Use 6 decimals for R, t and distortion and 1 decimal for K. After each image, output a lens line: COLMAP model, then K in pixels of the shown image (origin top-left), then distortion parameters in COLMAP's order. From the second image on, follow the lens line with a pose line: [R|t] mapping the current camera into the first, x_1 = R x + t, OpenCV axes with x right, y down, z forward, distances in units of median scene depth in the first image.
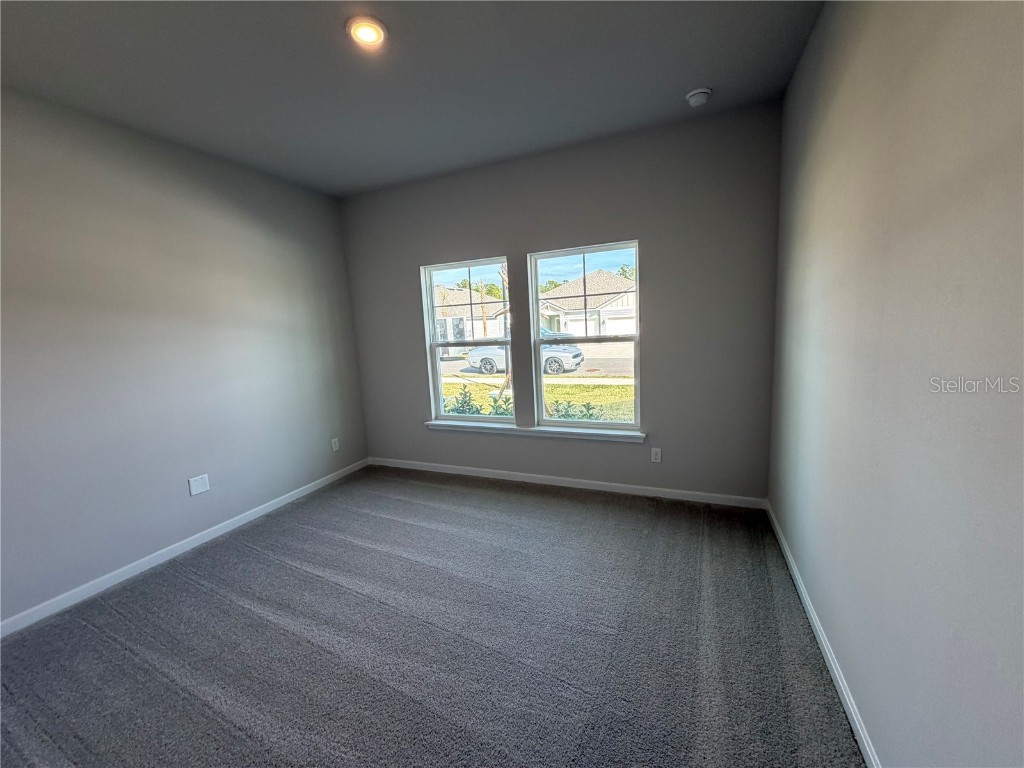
lens RADIAL K [[408.7, 0, 508.6], [0, 408.7, 385.5], [0, 0, 1]] dist [-0.000783, 0.000159]
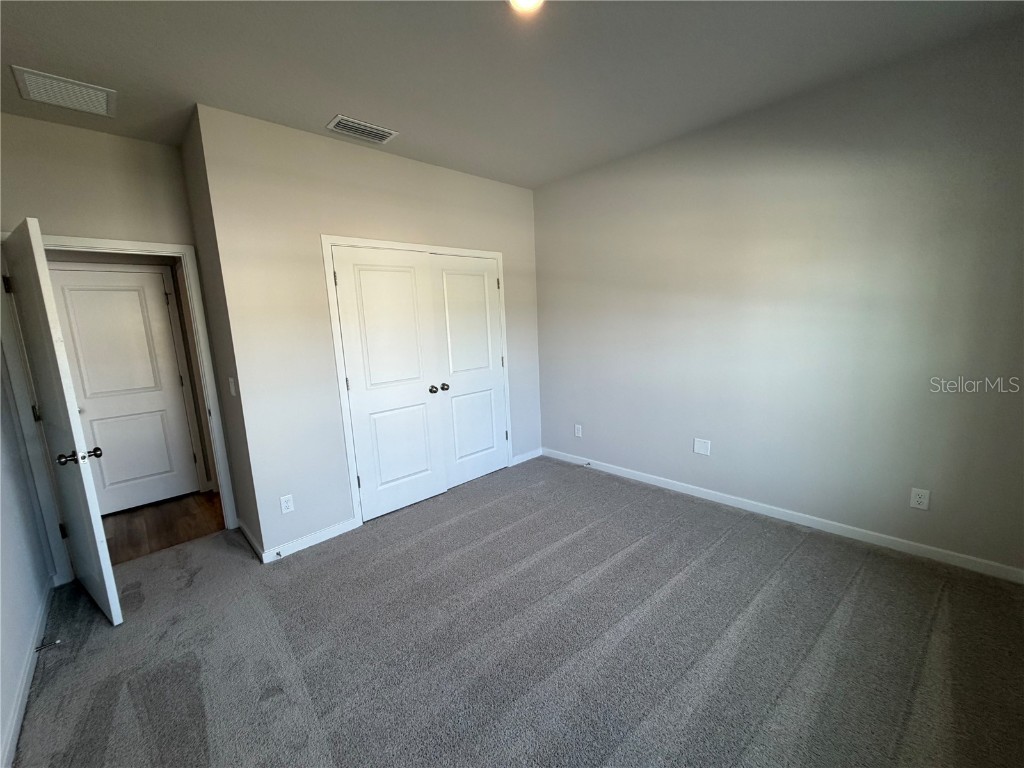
lens RADIAL K [[408.7, 0, 508.6], [0, 408.7, 385.5], [0, 0, 1]] dist [-0.000783, 0.000159]
pose [[-0.392160, 0.217817, -0.893737, 0.385628], [-0.067761, 0.962083, 0.264207, -0.165332], [0.917398, 0.164172, -0.362531, 0.856948]]
